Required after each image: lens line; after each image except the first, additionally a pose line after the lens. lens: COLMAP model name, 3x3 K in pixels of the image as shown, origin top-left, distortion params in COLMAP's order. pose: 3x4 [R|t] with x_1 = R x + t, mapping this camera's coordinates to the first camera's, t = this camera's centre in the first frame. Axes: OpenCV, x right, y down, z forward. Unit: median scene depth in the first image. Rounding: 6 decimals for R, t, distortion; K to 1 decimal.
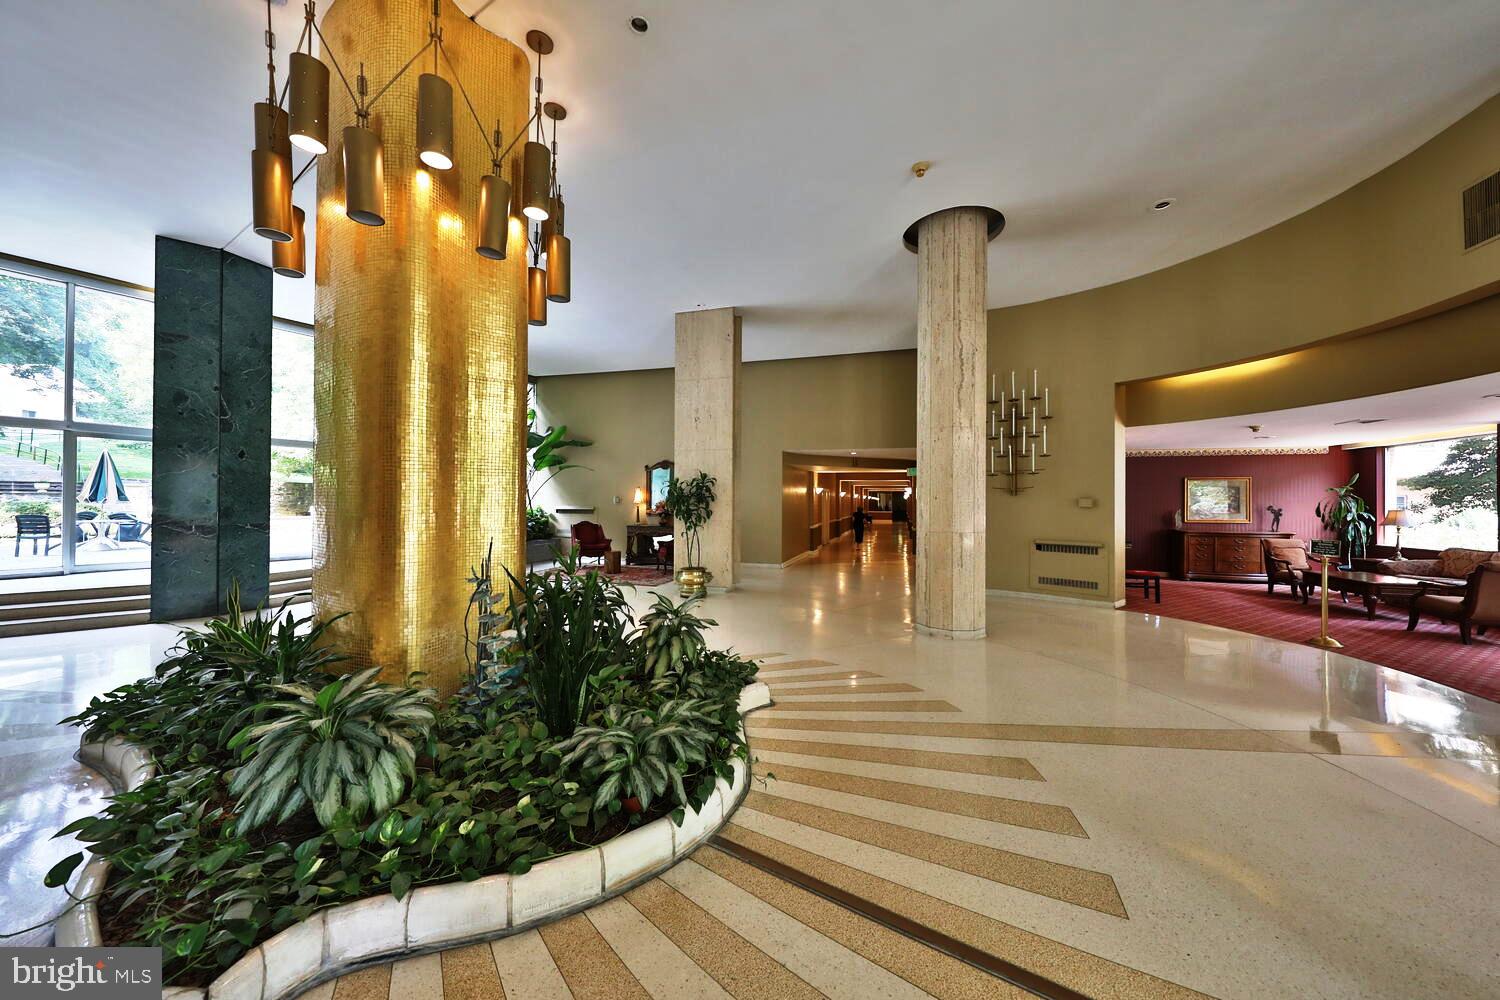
lens RADIAL K [[520.1, 0, 748.7], [0, 520.1, 495.4], [0, 0, 1]] dist [-0.000036, -0.000005]
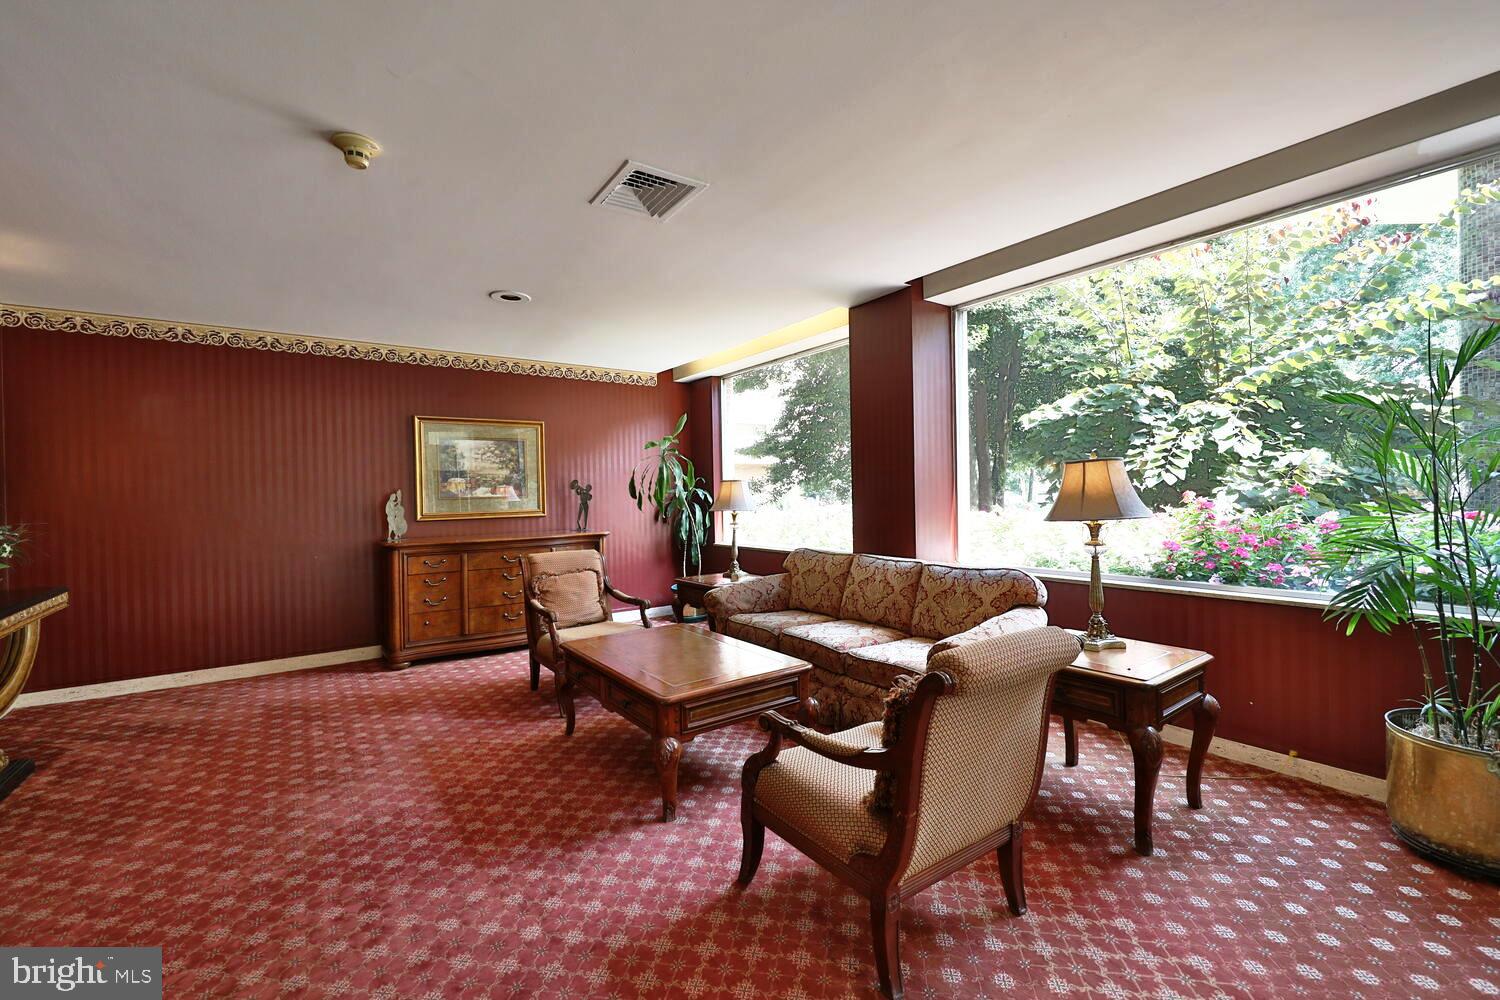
lens RADIAL K [[612.6, 0, 750.3], [0, 612.6, 496.6], [0, 0, 1]] dist [0.000089, 0.000002]
pose [[0.623439, -0.022306, 0.781554, 0.655727], [0.014336, 0.999751, 0.017097, 0.028775], [-0.781741, 0.000545, 0.623603, 0.507447]]
